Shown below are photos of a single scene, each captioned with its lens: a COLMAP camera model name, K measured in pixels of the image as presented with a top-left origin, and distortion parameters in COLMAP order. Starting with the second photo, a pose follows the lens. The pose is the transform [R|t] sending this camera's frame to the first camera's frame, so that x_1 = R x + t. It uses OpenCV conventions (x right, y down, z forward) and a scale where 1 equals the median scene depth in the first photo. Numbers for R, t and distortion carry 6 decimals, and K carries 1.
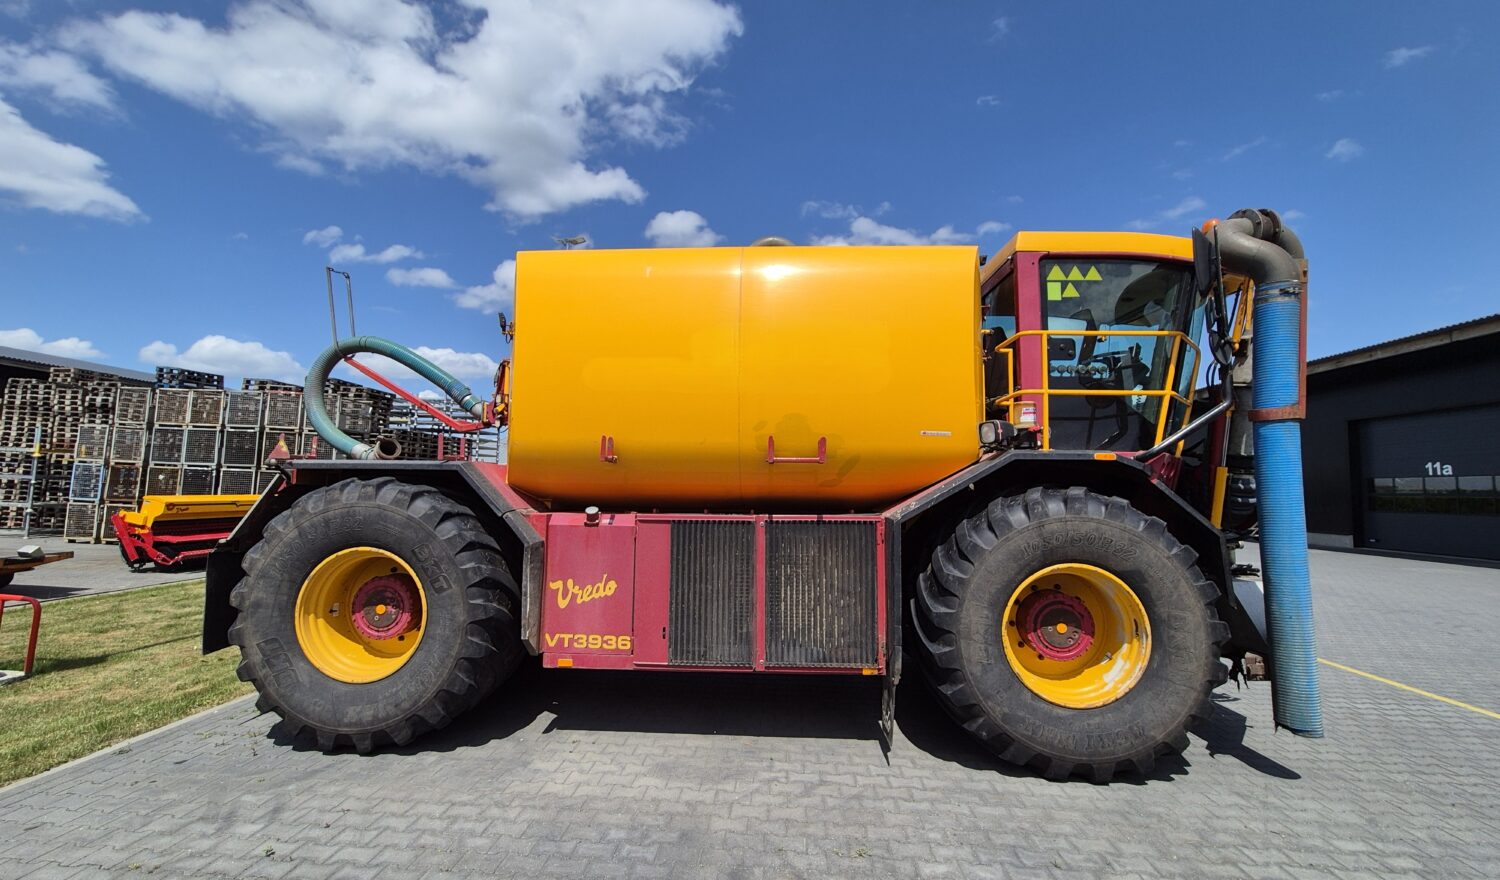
lens RADIAL K [[618.7, 0, 730.8], [0, 618.7, 440.6], [0, 0, 1]] dist [-0.000531, -0.000062]
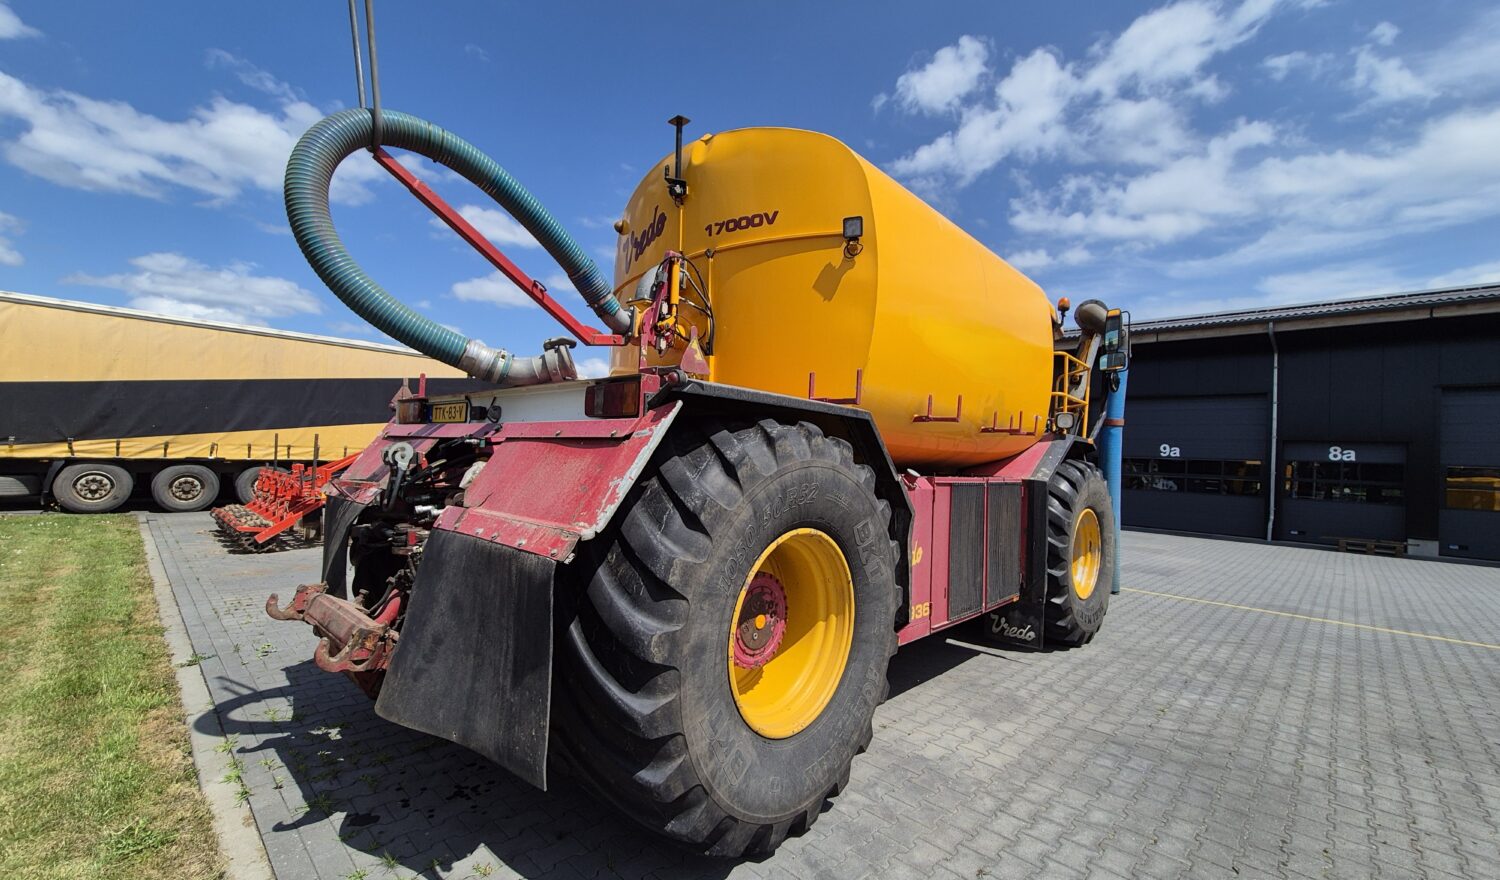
lens RADIAL K [[617.6, 0, 738.2], [0, 617.6, 442.1], [0, 0, 1]] dist [-0.000359, 0.000377]
pose [[0.639321, 0.043462, 0.767711, -1.136387], [-0.098109, 0.994852, 0.025380, 0.070810], [-0.762655, -0.091546, 0.640294, 0.638899]]
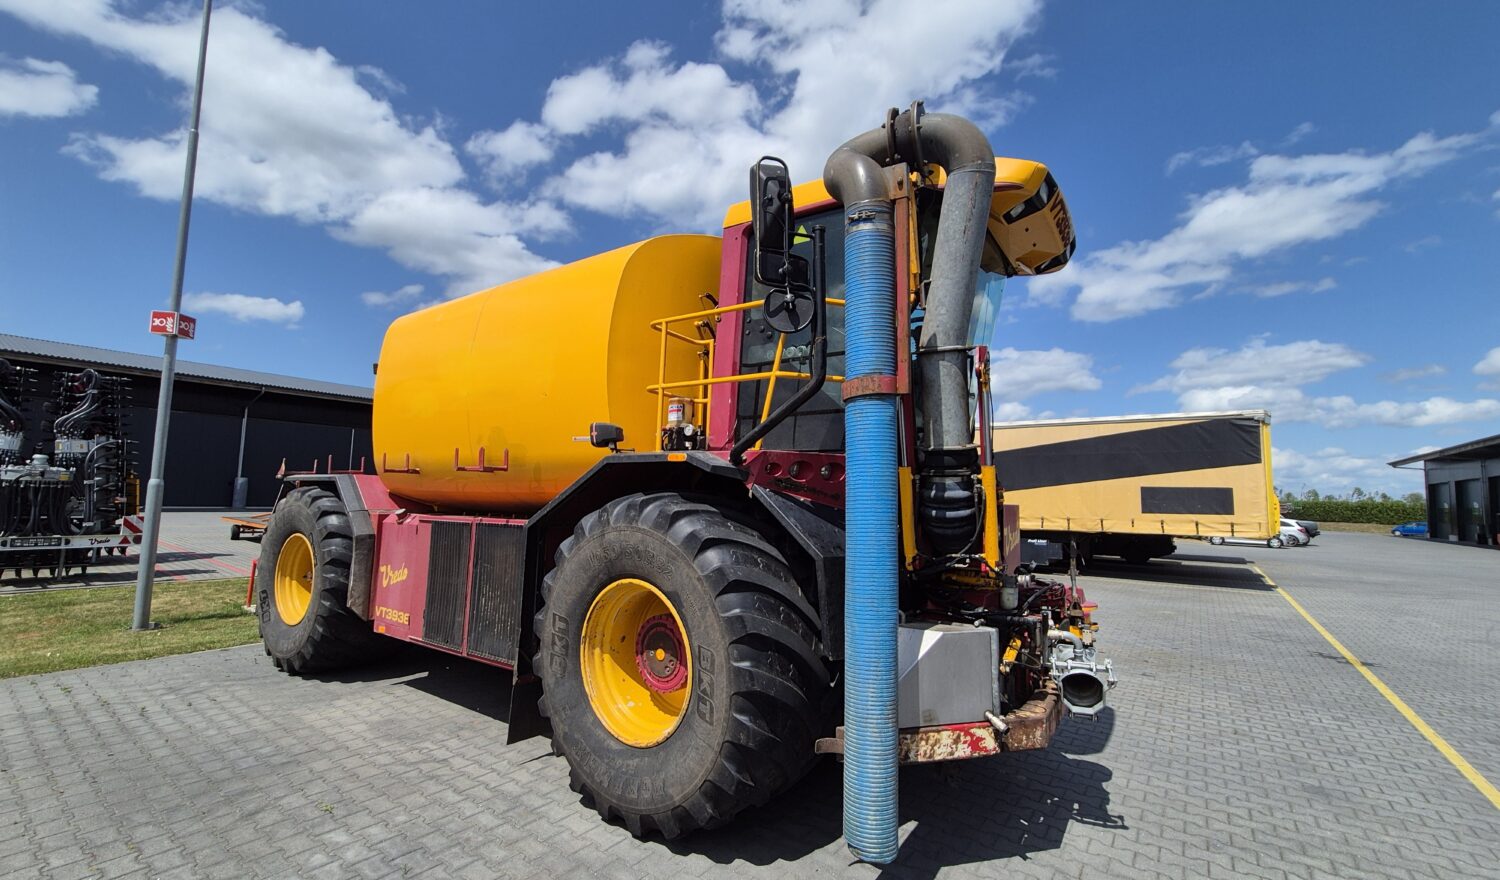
lens RADIAL K [[617.6, 0, 738.2], [0, 617.6, 442.1], [0, 0, 1]] dist [-0.000359, 0.000377]
pose [[0.847783, -0.041324, -0.528731, 1.072103], [0.028464, 0.999068, -0.032444, 0.033692], [0.529579, 0.012456, 0.848169, 0.304721]]
